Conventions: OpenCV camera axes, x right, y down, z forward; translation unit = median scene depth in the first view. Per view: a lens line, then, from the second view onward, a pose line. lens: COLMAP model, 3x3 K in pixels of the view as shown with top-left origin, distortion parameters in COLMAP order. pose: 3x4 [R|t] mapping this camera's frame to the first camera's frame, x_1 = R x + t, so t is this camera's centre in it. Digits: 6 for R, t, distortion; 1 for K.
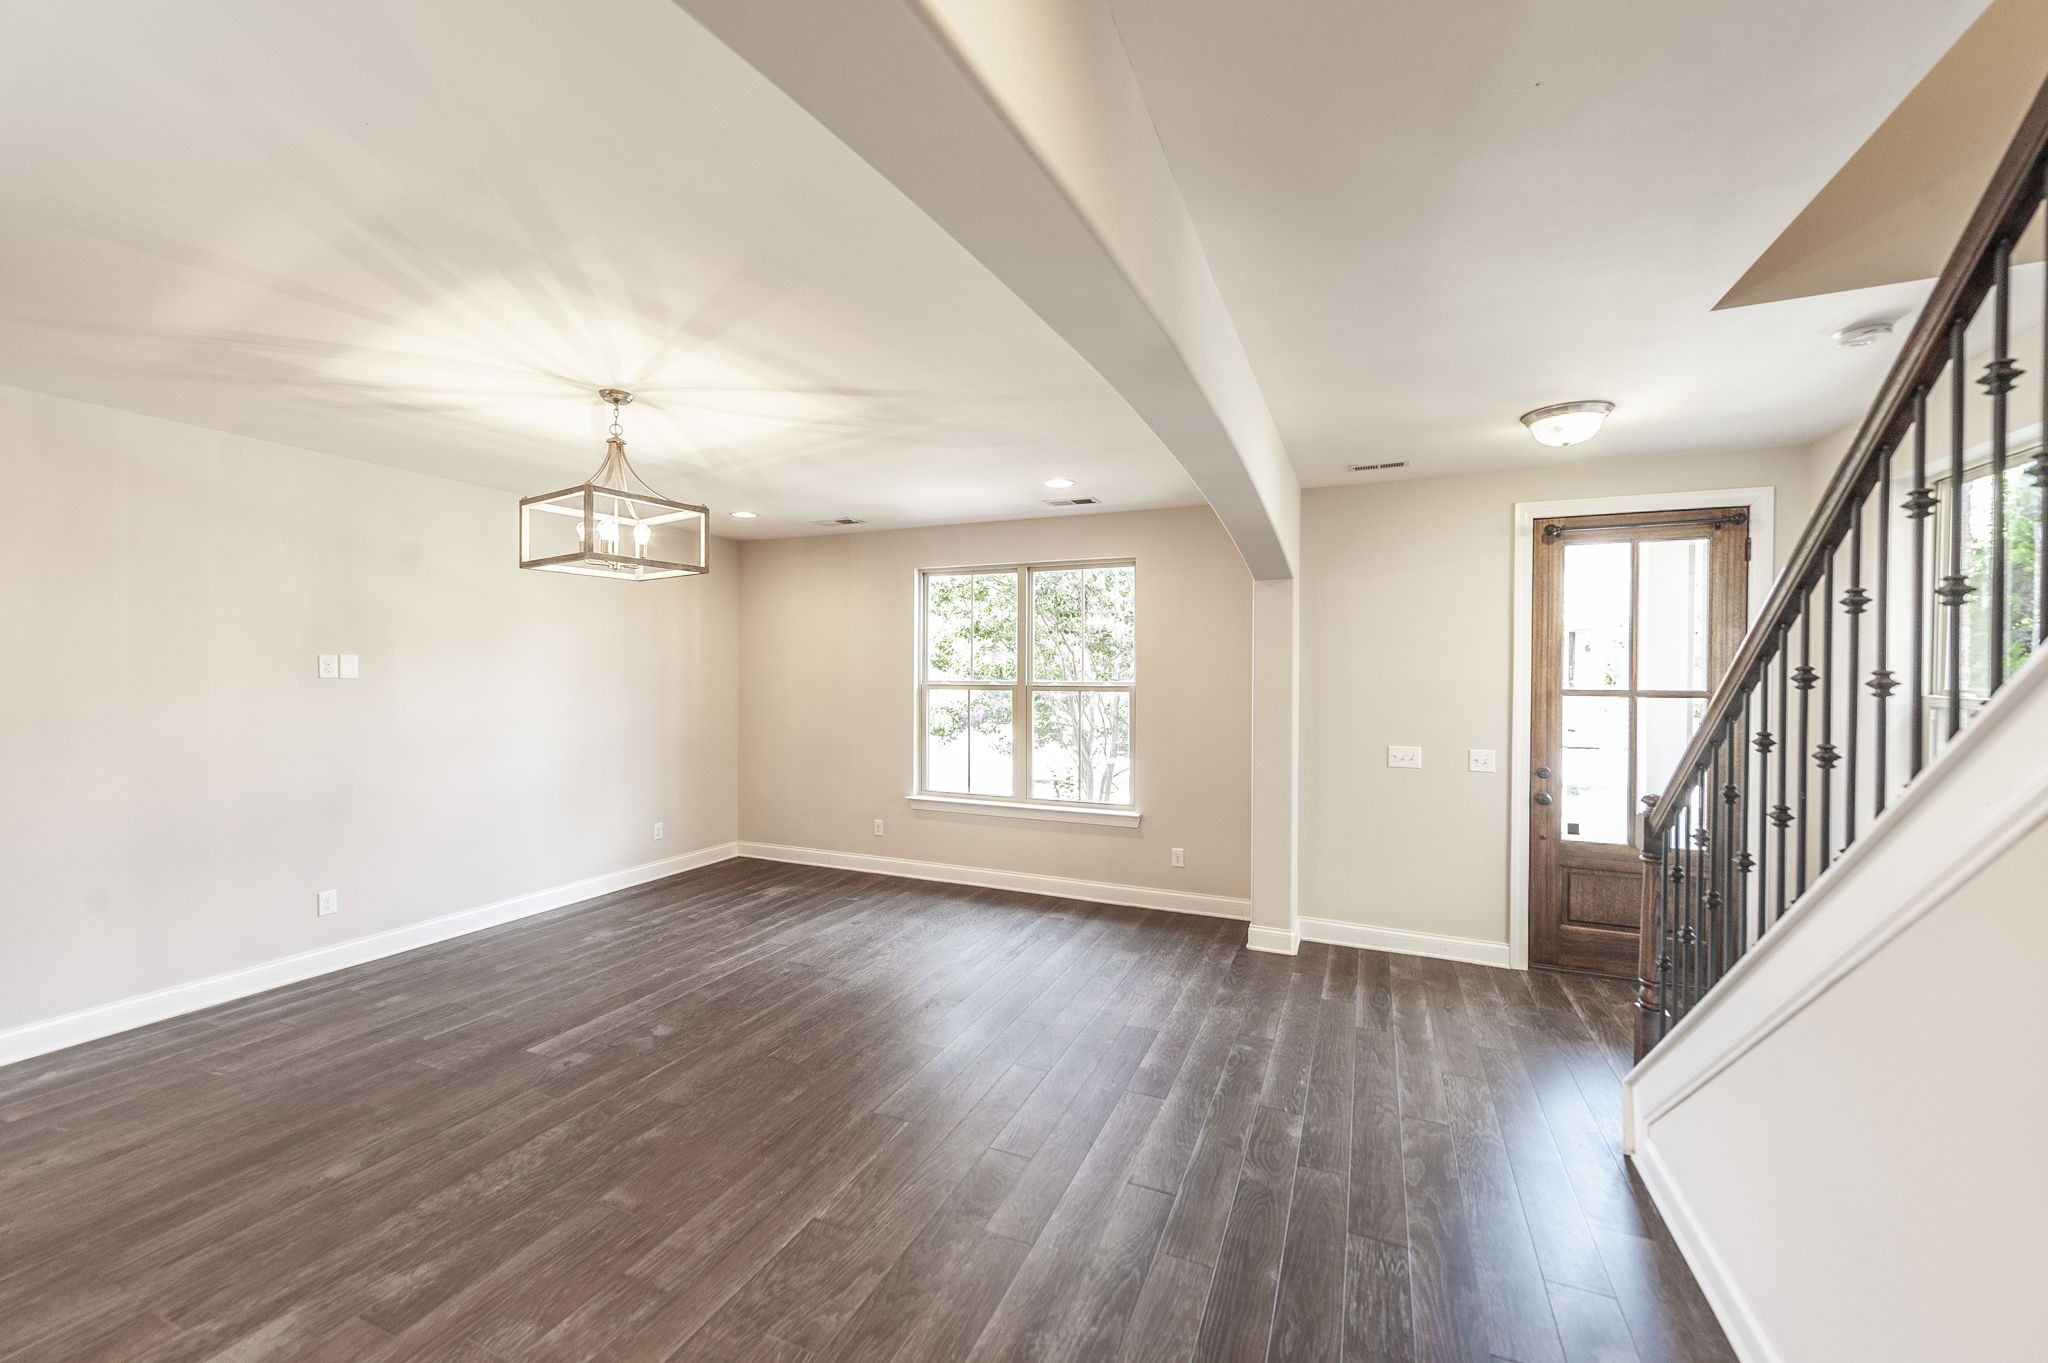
lens RADIAL K [[811.1, 0, 997.0], [0, 811.1, 676.9], [0, 0, 1]] dist [0.007841, -0.002319]
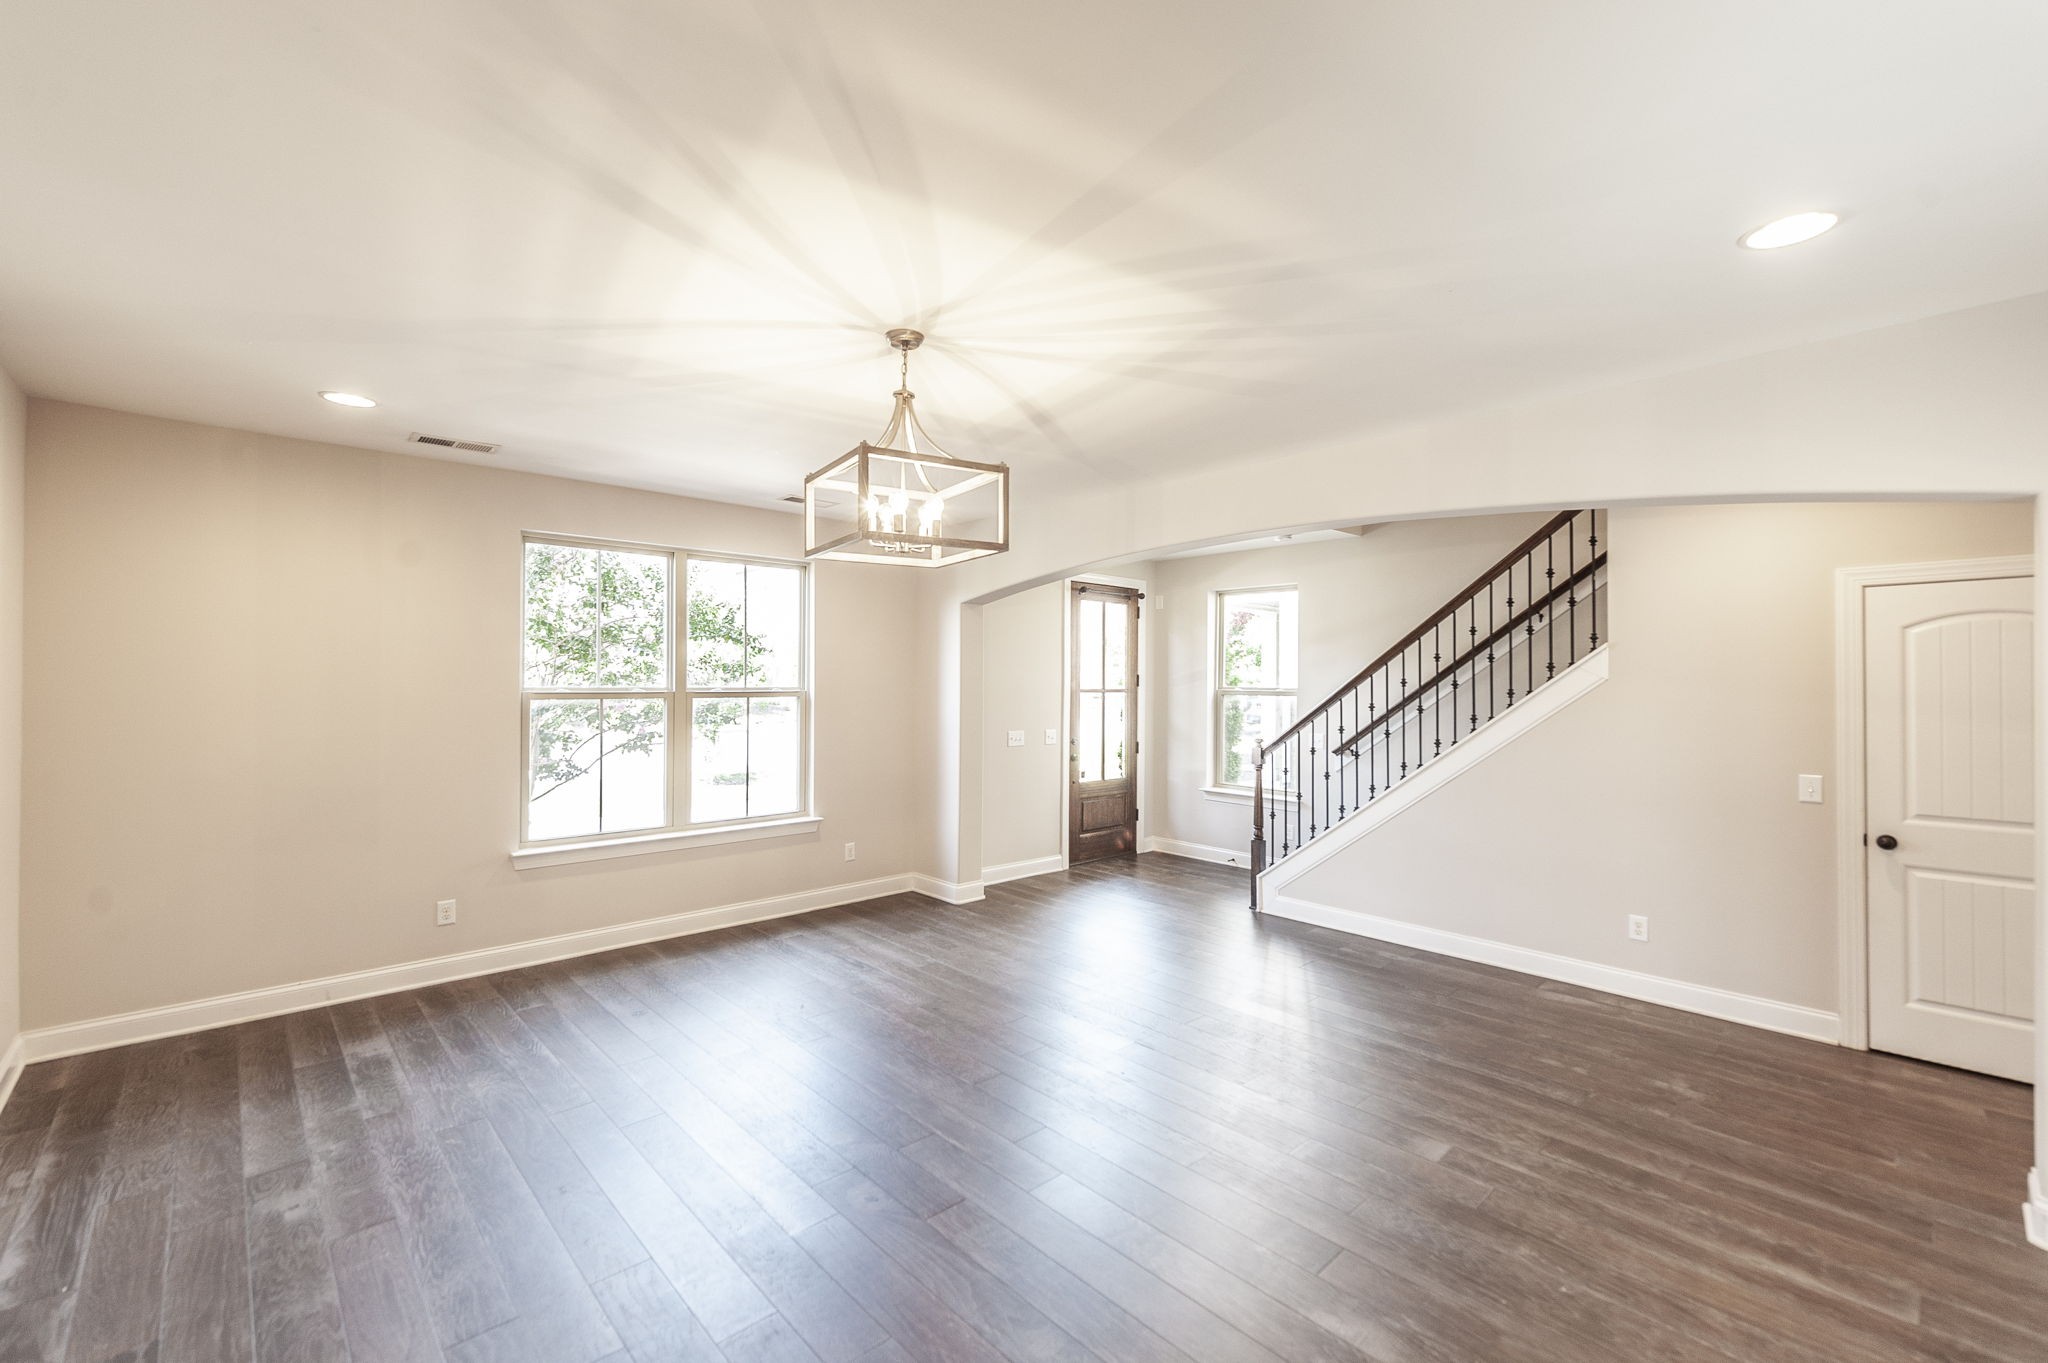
lens RADIAL K [[891.9, 0, 1035.5], [0, 891.9, 676.1], [0, 0, 1]] dist [0.009093, -0.000867]
pose [[0.370008, 0.000349, 0.929028, -0.976441], [-0.000349, 1.000000, -0.000237, -0.008594], [-0.929028, -0.000237, 0.370008, 0.434301]]
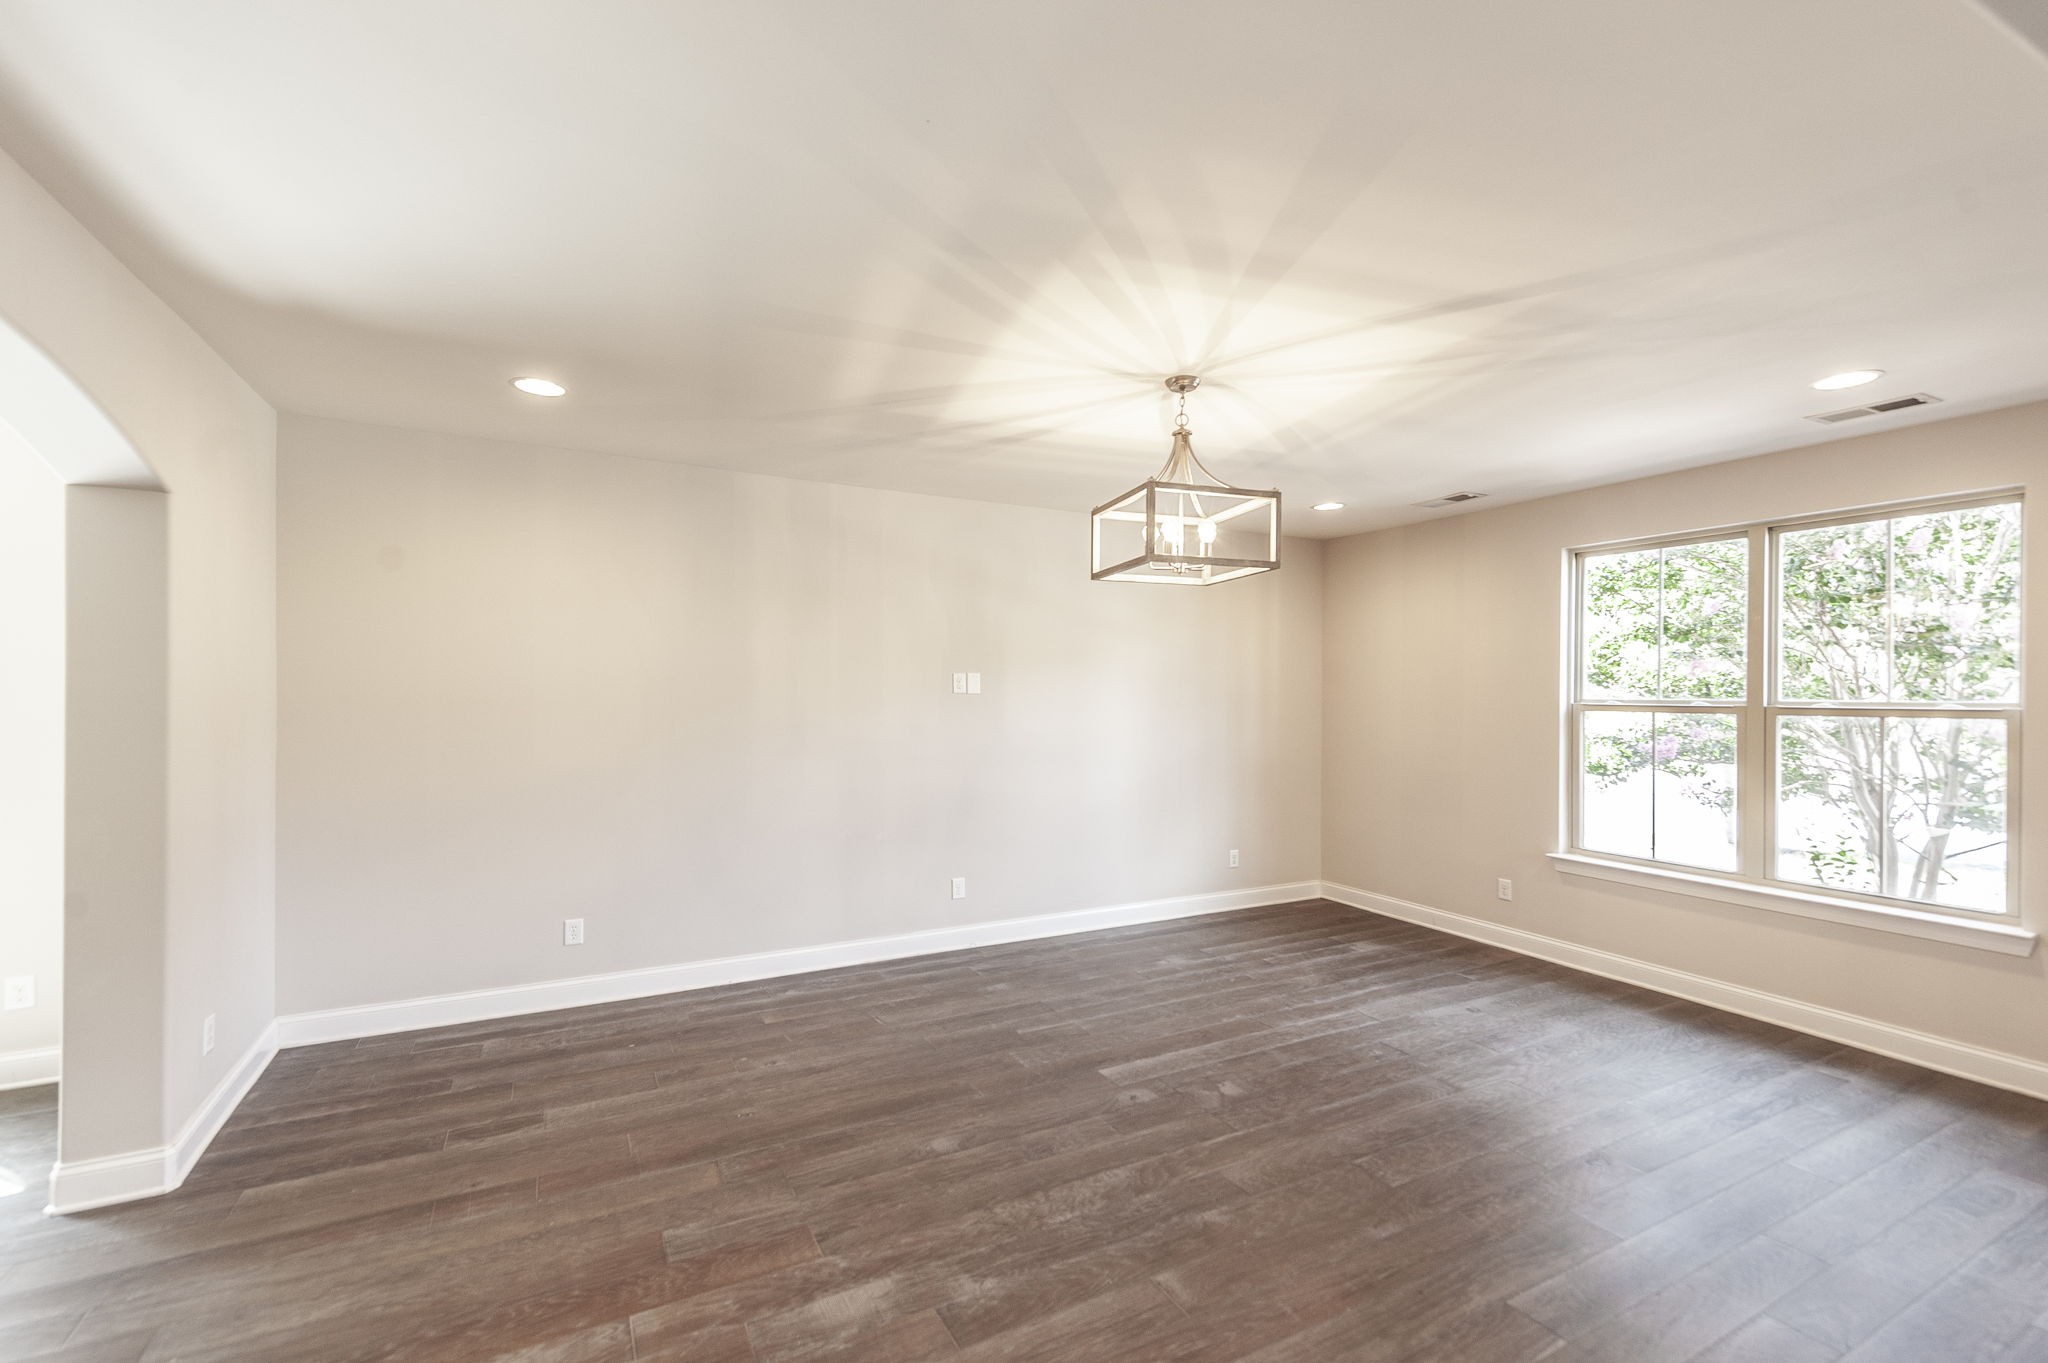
lens RADIAL K [[853.4, 0, 1011.9], [0, 853.4, 697.1], [0, 0, 1]] dist [0.015804, -0.002648]
pose [[0.788710, 0.003257, -0.614756, -0.021622], [-0.003562, 0.999993, 0.000729, 0.005713], [0.614755, 0.001614, 0.788717, 0.097823]]
